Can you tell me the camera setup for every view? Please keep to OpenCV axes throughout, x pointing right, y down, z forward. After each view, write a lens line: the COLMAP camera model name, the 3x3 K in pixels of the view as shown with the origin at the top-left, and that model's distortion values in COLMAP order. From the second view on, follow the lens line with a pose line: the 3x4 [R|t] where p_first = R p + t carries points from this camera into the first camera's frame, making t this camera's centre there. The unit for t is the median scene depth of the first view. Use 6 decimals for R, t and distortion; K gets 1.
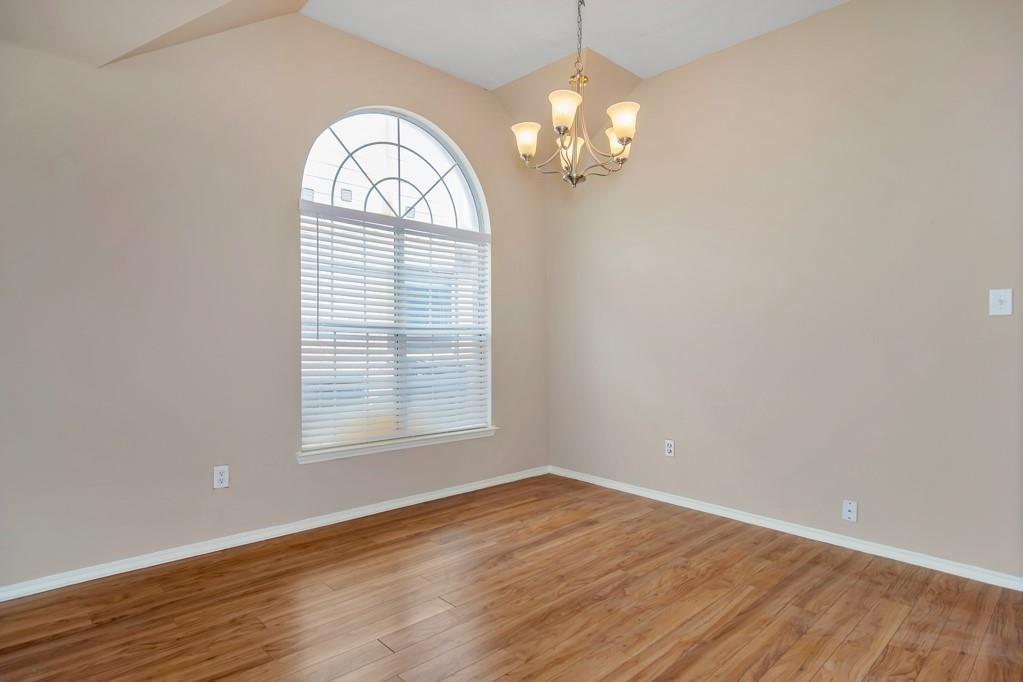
lens RADIAL K [[562.7, 0, 497.8], [0, 562.7, 347.5], [0, 0, 1]] dist [-0.000629, 0.000005]
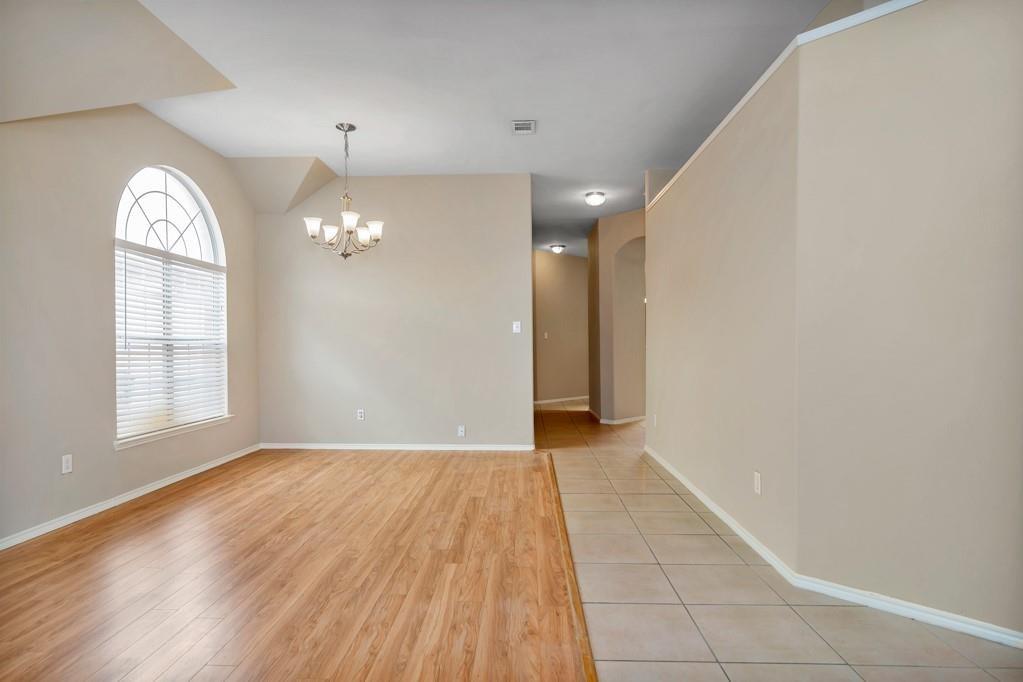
lens RADIAL K [[562.0, 0, 511.5], [0, 562.0, 341.0], [0, 0, 1]] dist [-0.001101, 0.000805]
pose [[0.704954, -0.009191, 0.709193, -0.549485], [0.023425, 0.999672, -0.010329, -0.000495], [-0.708866, 0.023894, 0.704938, -0.442329]]
